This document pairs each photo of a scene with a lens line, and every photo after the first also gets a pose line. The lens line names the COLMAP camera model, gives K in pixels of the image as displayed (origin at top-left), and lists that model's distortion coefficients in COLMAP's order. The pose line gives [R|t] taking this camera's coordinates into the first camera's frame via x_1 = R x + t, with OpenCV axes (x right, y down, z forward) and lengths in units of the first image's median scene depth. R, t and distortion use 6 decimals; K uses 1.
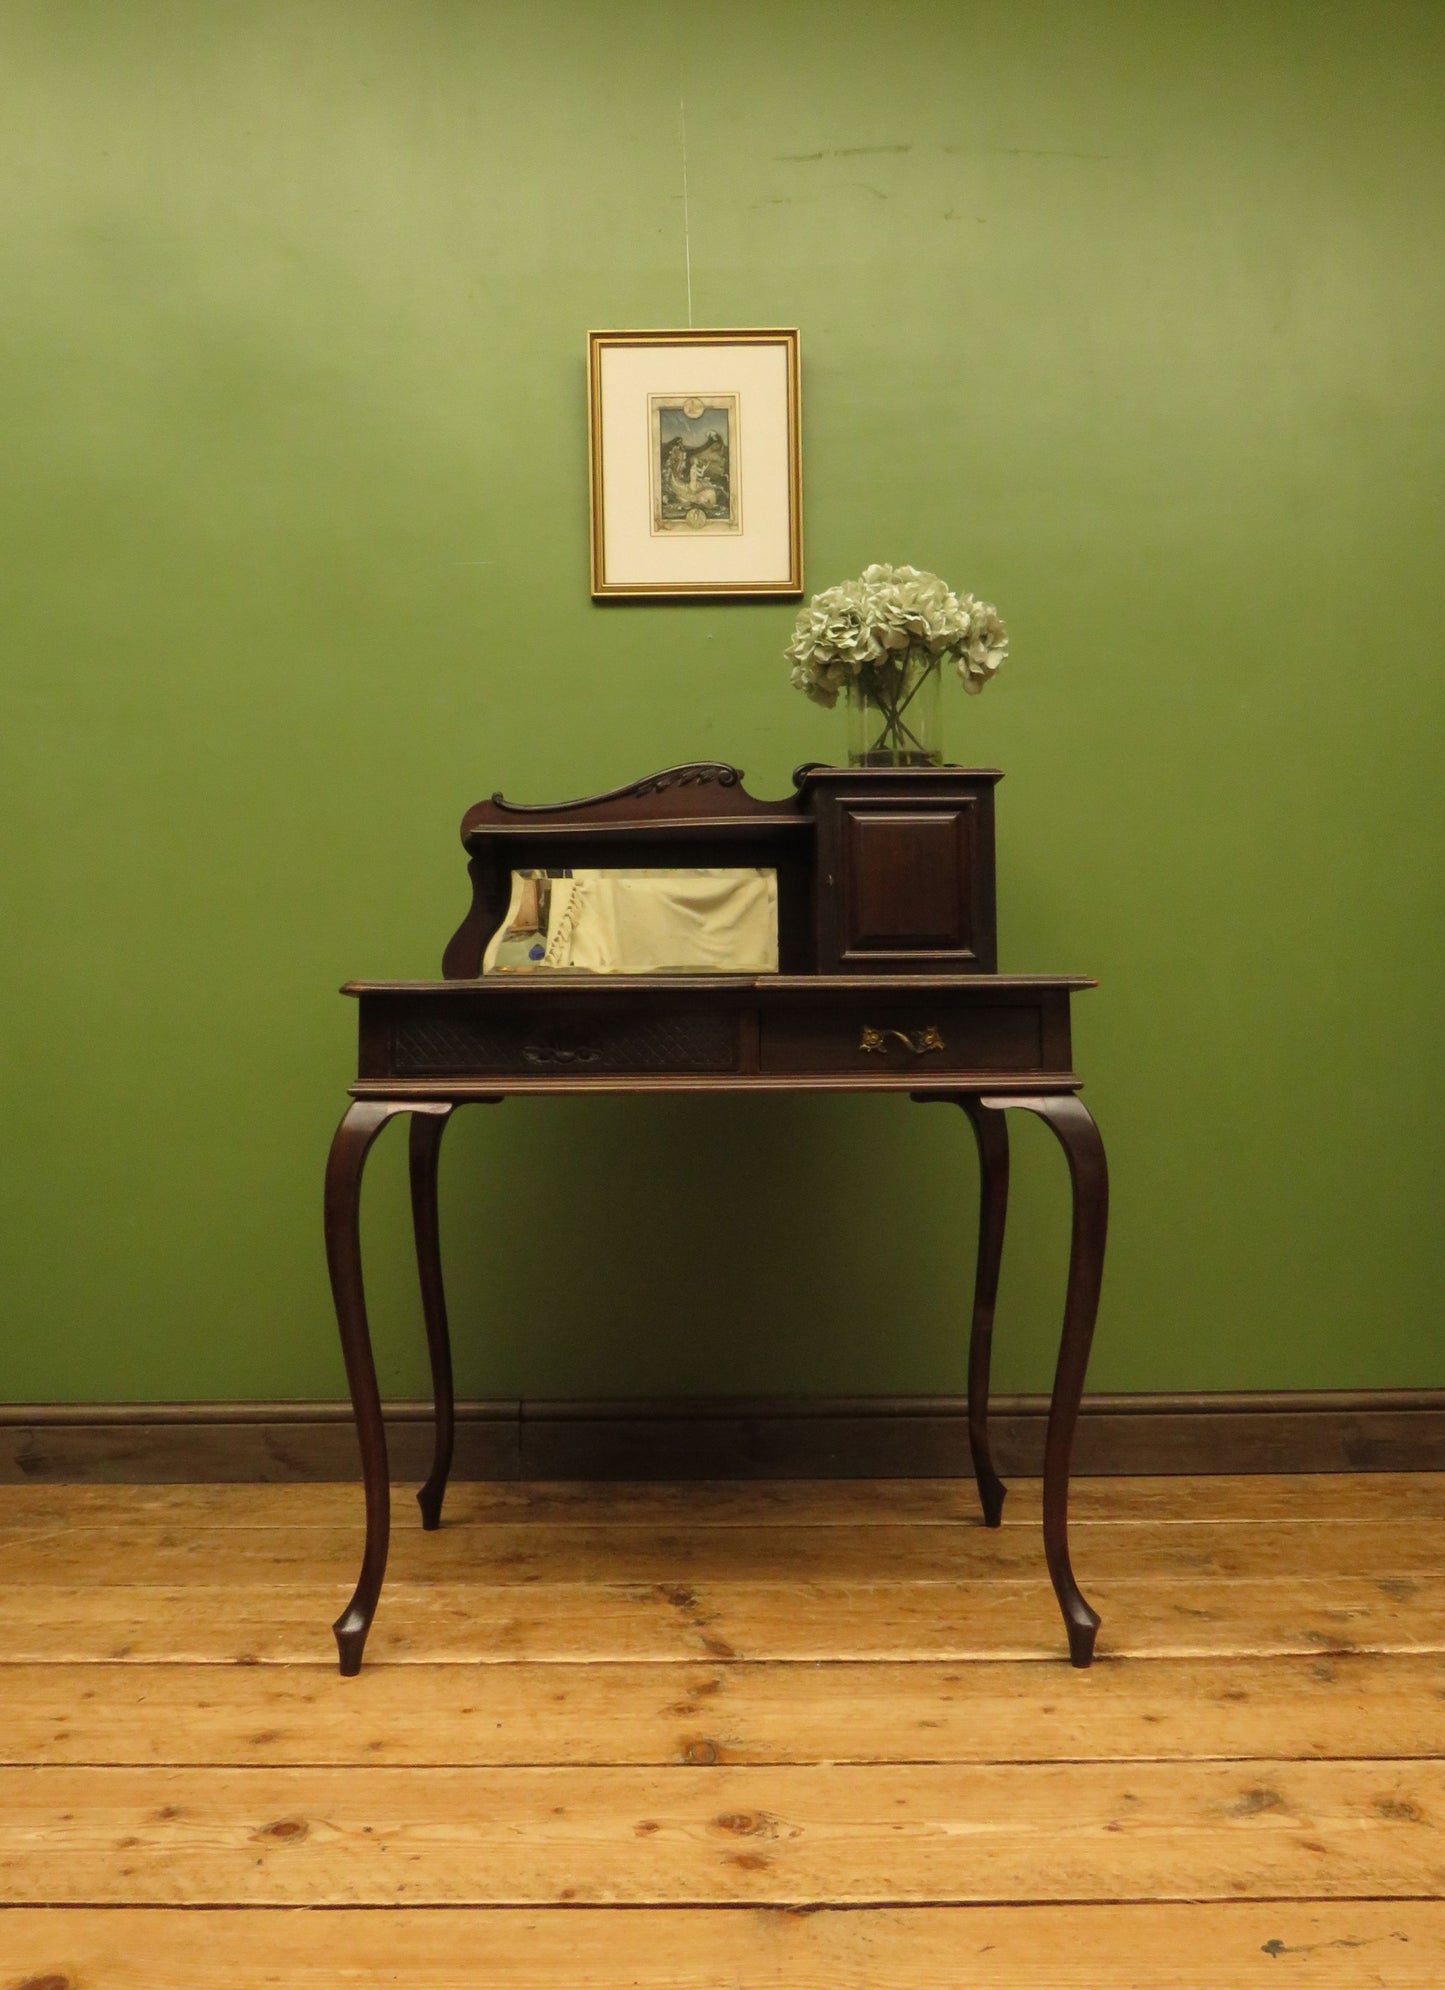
lens RADIAL K [[1467.4, 0, 692.0], [0, 1467.4, 1017.1], [0, 0, 1]] dist [-0.053505, 0.009447]
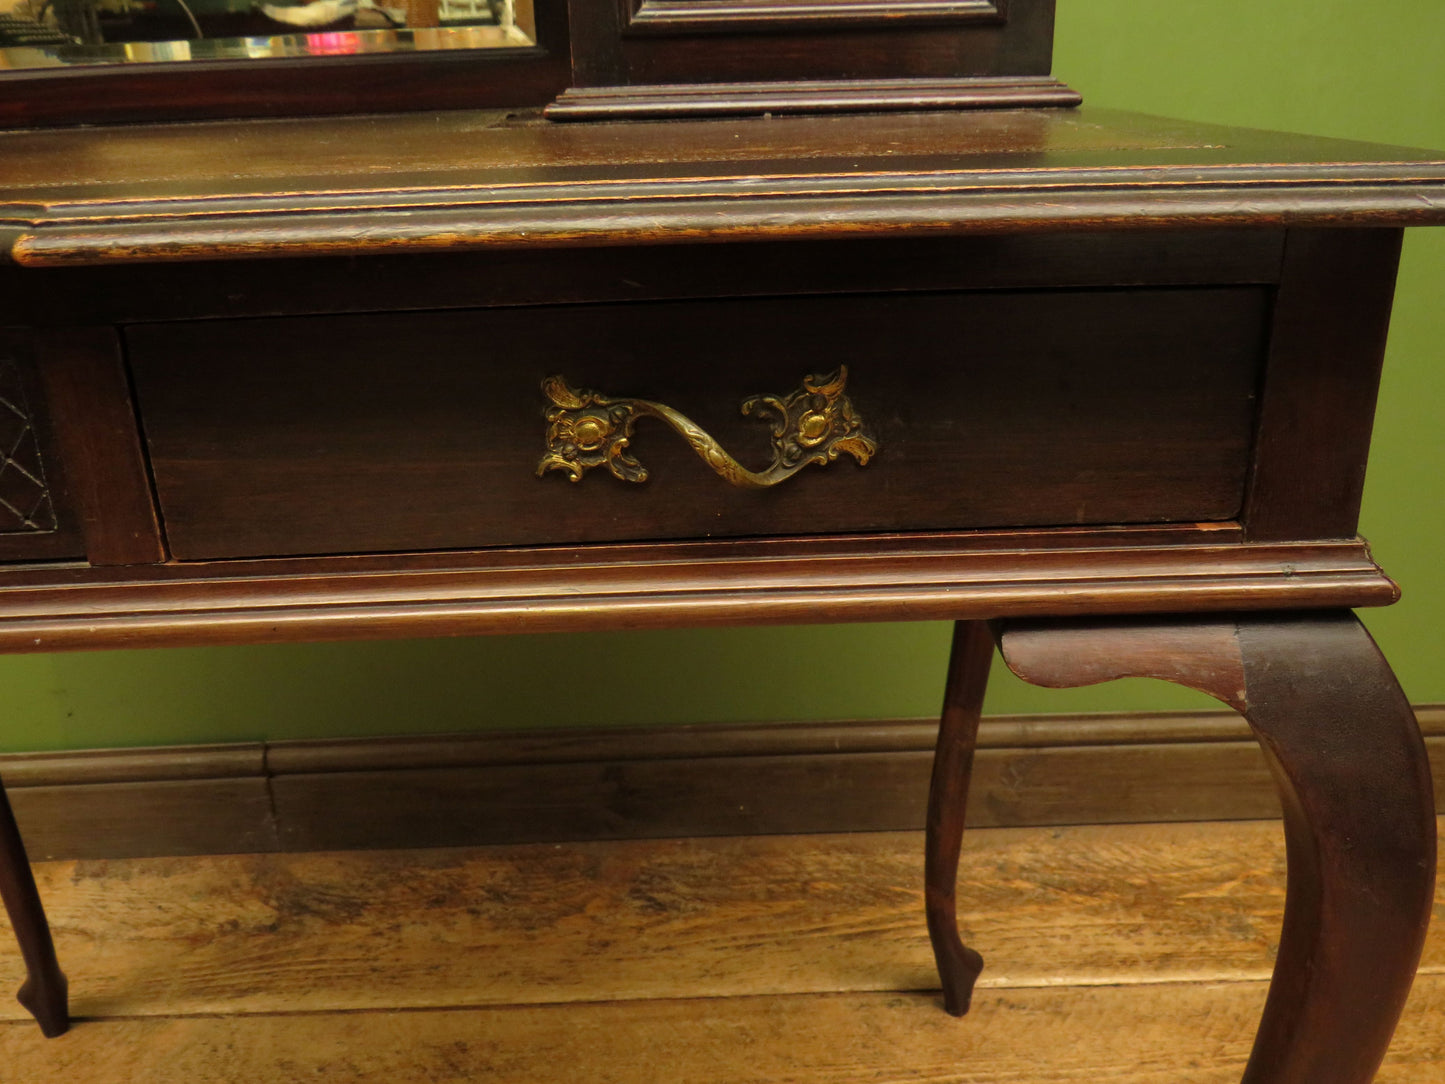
lens RADIAL K [[1185.6, 0, 722.4], [0, 1185.6, 547.5], [0, 0, 1]] dist [-0.014385, -0.012404]
pose [[0.999588, -0.027485, 0.008326, 0.121537], [0.021520, 0.908842, 0.416585, -0.050694], [-0.019017, -0.416234, 0.909059, 0.780055]]
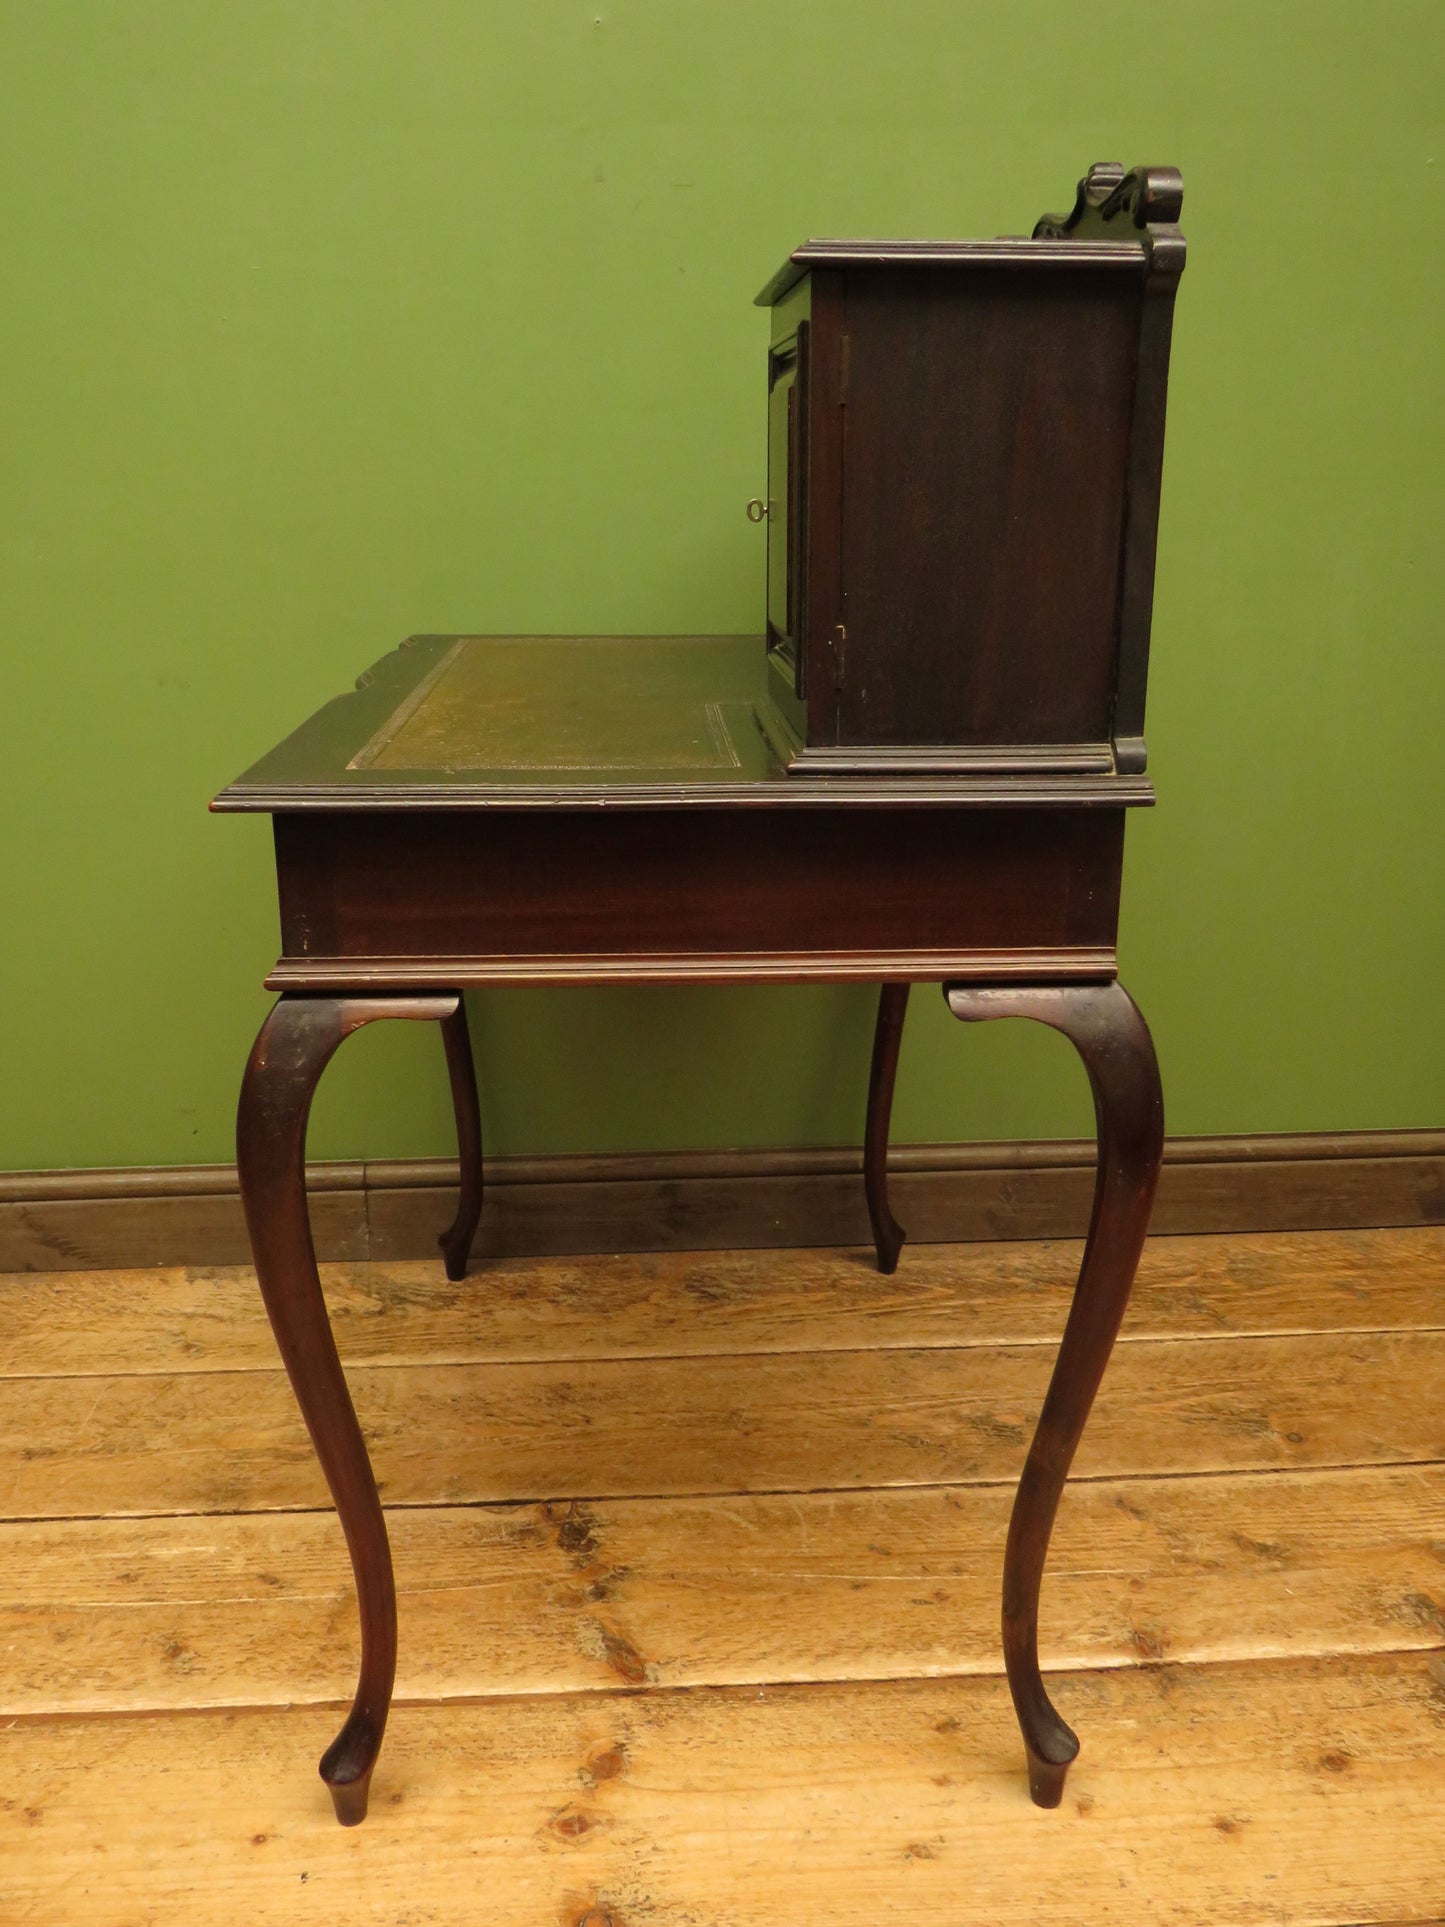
lens RADIAL K [[1568.5, 0, 718.6], [0, 1568.5, 860.4], [0, 0, 1]] dist [-0.058157, 0.022540]
pose [[0.997839, -0.009485, 0.065023, 0.018674], [-0.008880, 0.960986, 0.276455, -0.158908], [-0.065108, -0.276435, 0.958825, 0.364924]]
